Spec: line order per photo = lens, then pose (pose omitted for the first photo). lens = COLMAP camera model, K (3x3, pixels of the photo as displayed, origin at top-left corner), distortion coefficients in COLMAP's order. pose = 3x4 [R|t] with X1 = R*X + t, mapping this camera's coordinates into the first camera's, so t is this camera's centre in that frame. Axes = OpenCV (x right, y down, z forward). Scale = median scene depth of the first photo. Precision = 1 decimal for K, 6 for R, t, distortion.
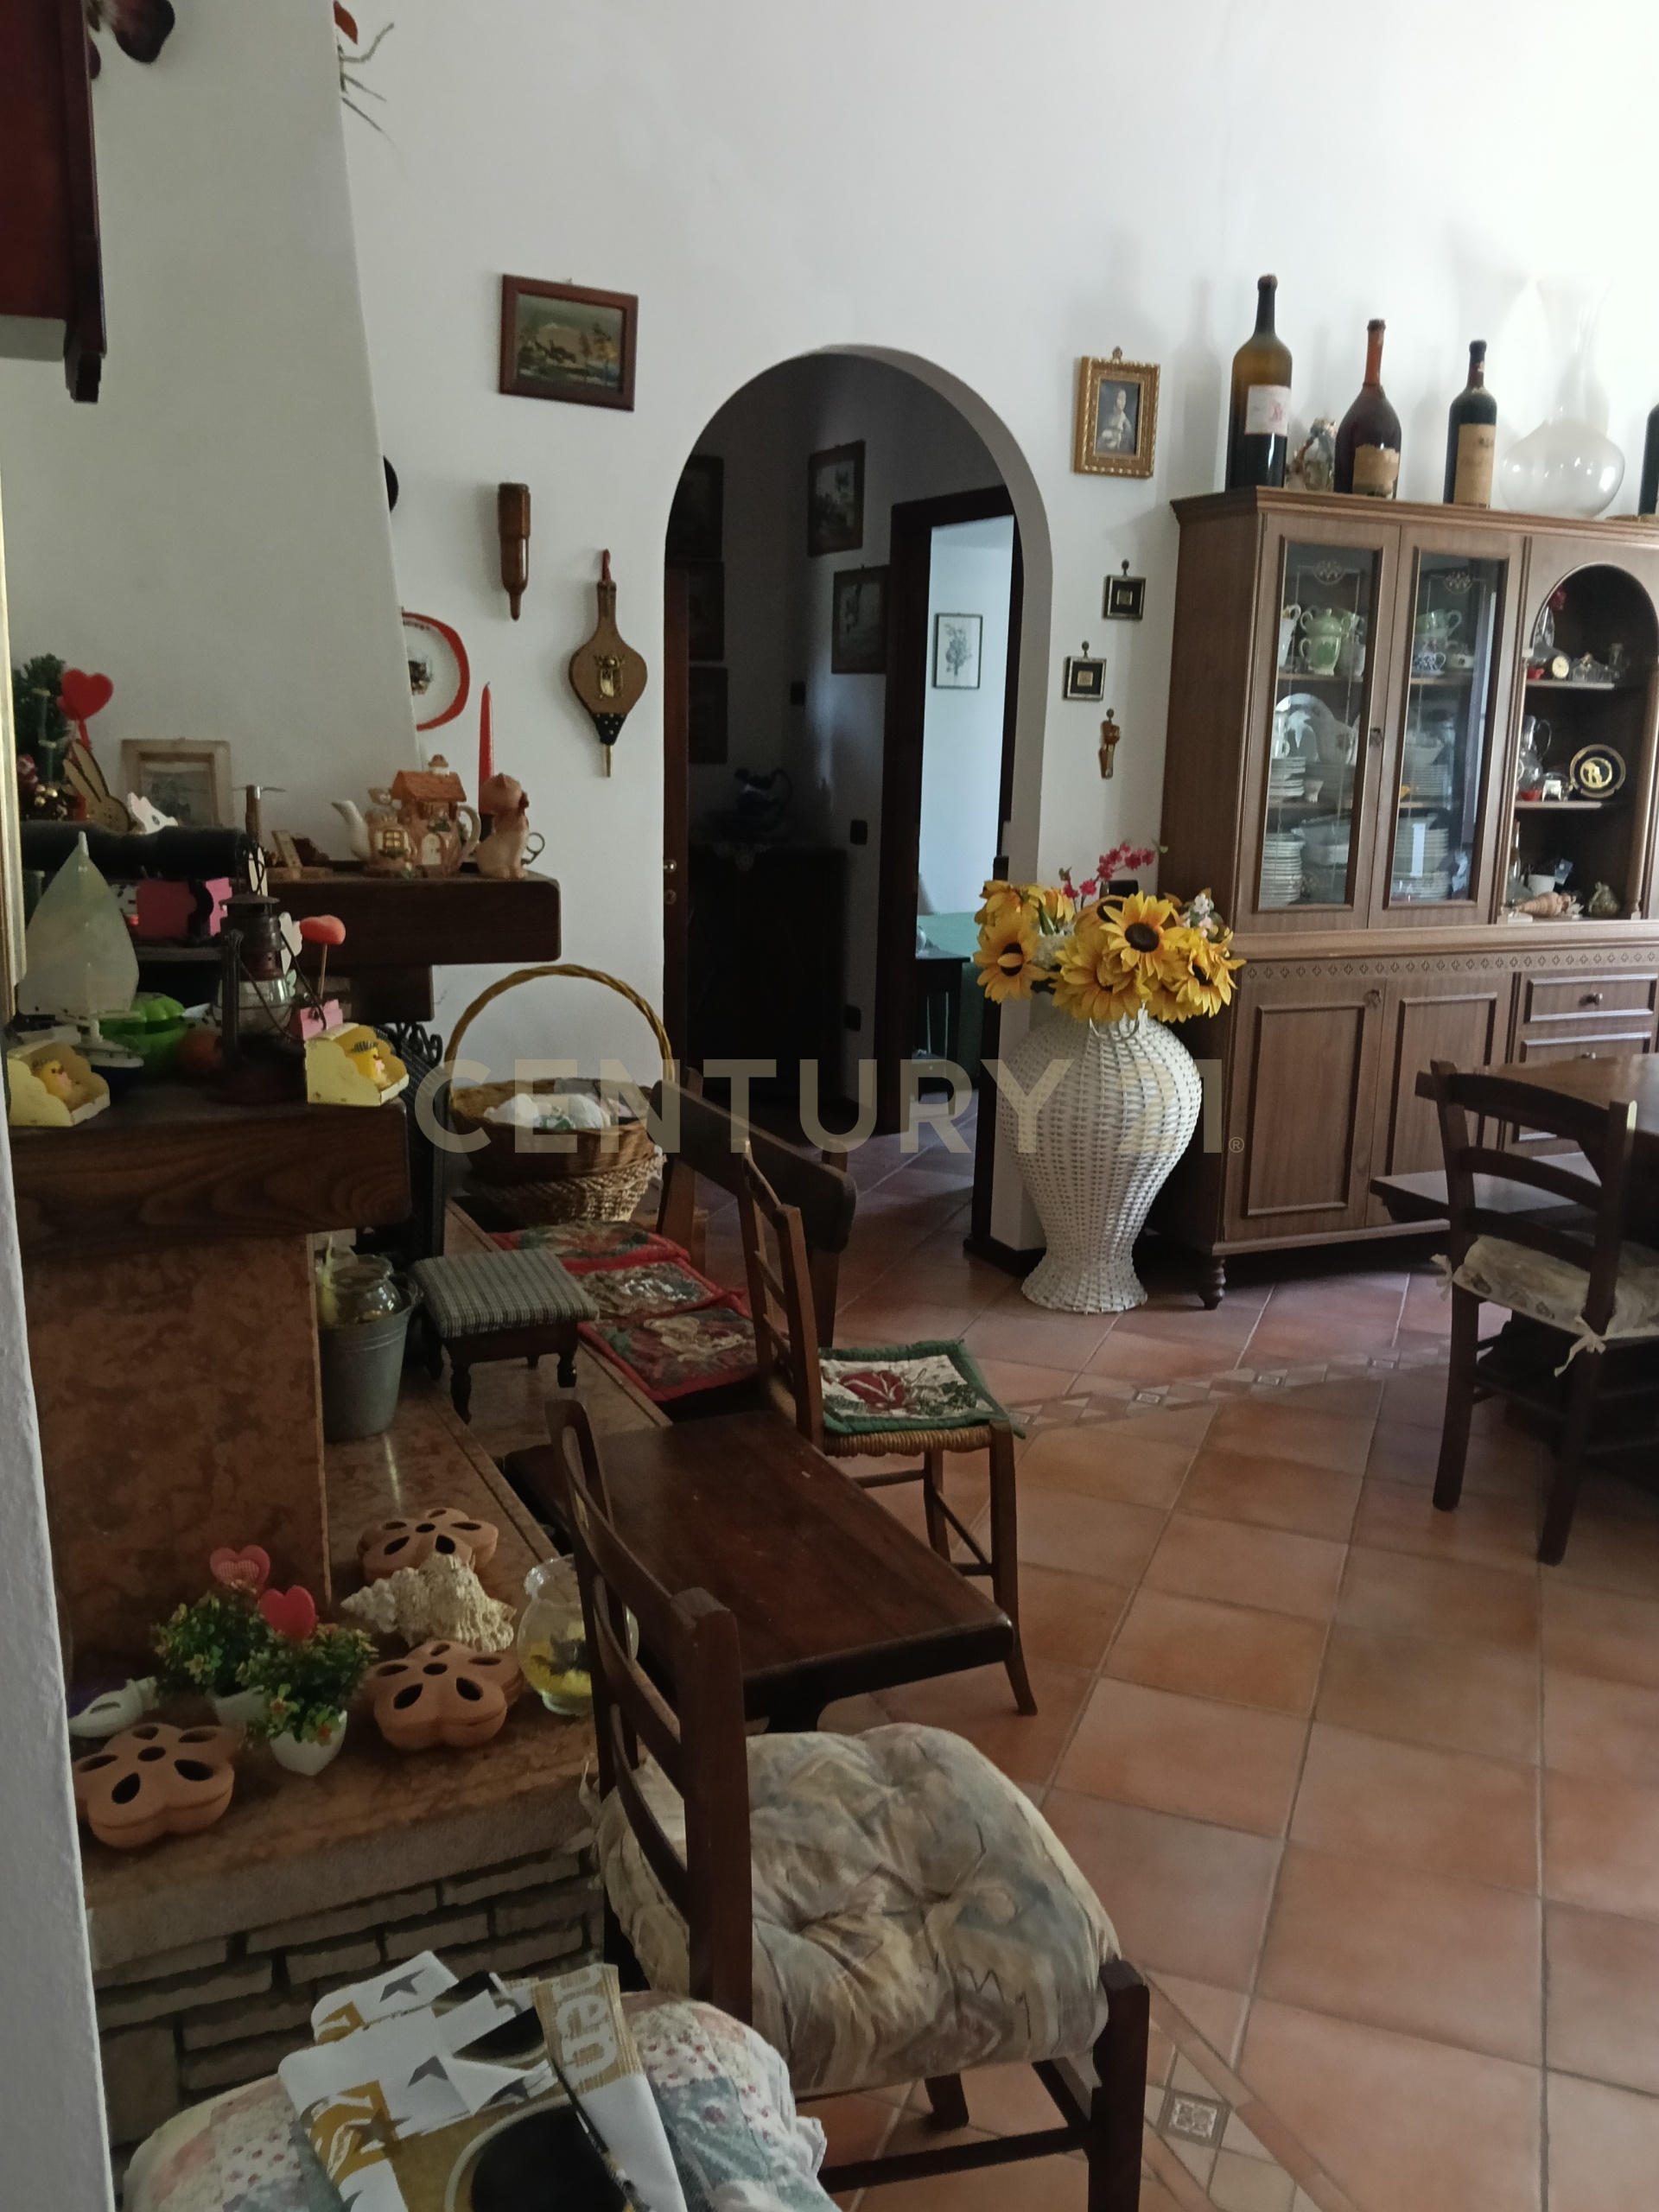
lens RADIAL K [[1877.7, 0, 846.2], [0, 1877.7, 1108.9], [0, 0, 1]] dist [0.006732, -0.037416]
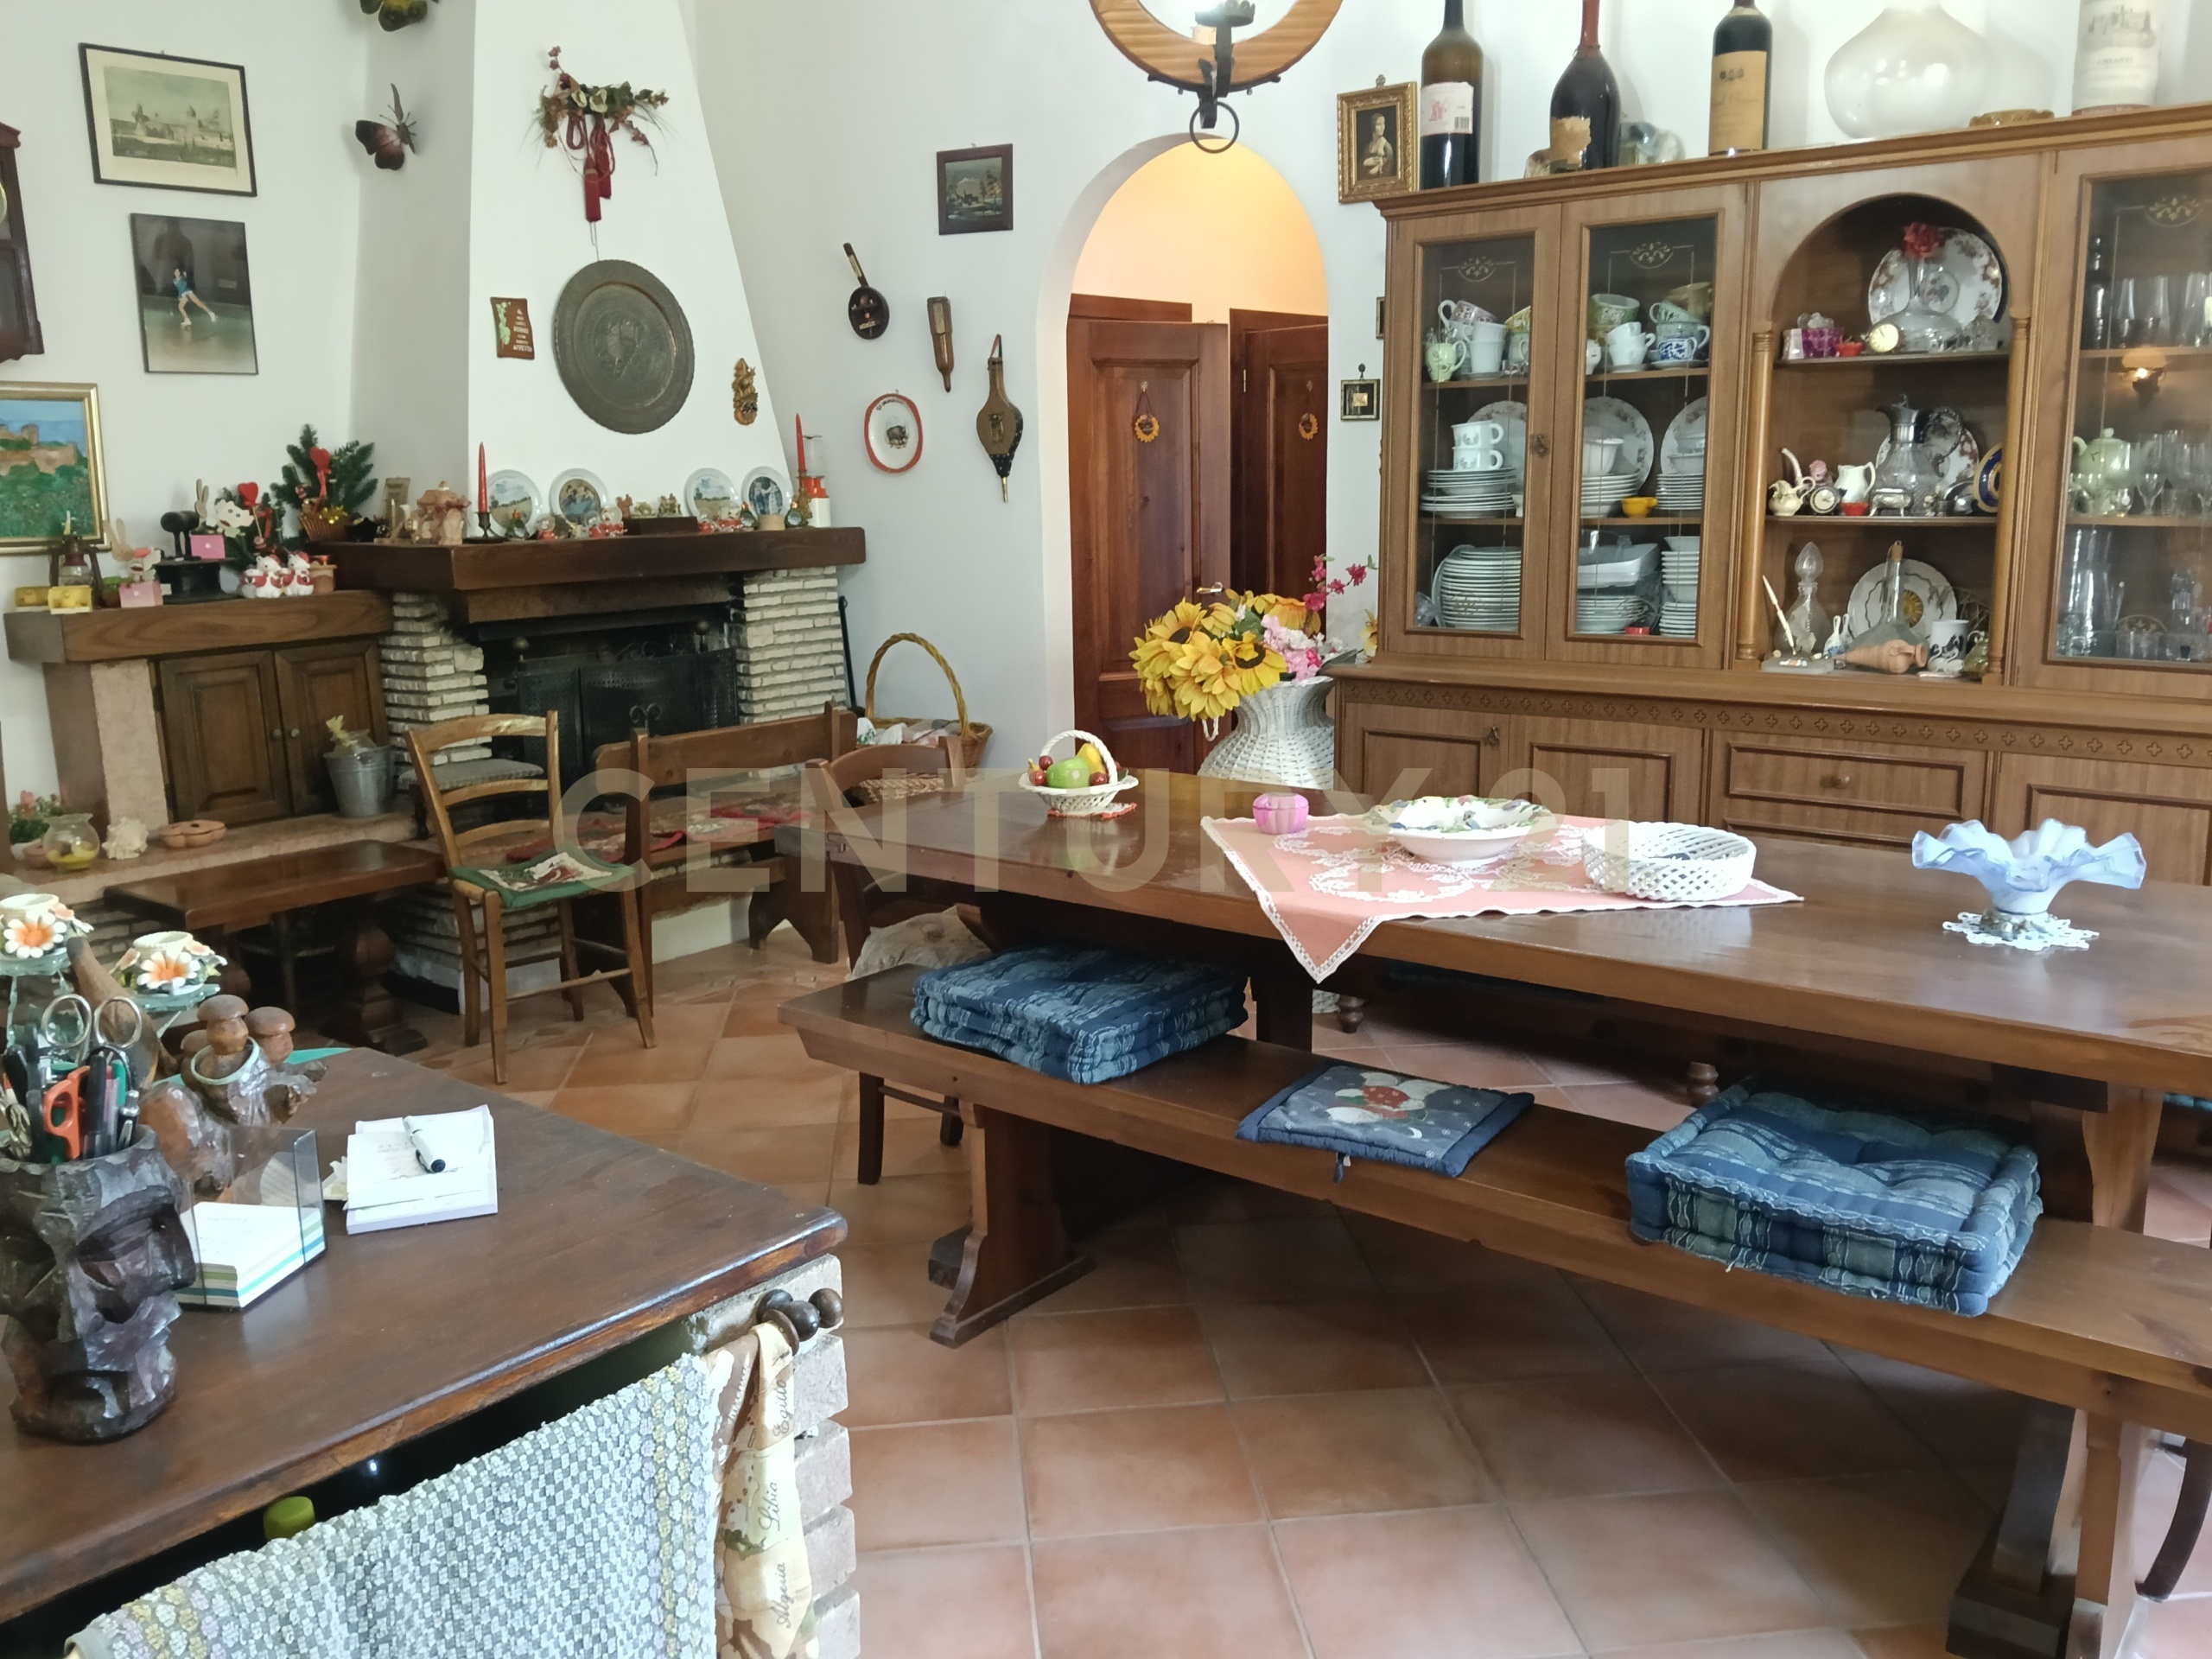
lens RADIAL K [[1877.7, 0, 1104.9], [0, 1877.7, 842.6], [0, 0, 1]] dist [0.006732, -0.037416]
pose [[0.430259, 0.142868, -0.891328, 1.173747], [-0.153395, 0.984607, 0.083773, -0.062123], [0.889577, 0.100682, 0.445552, 0.503566]]
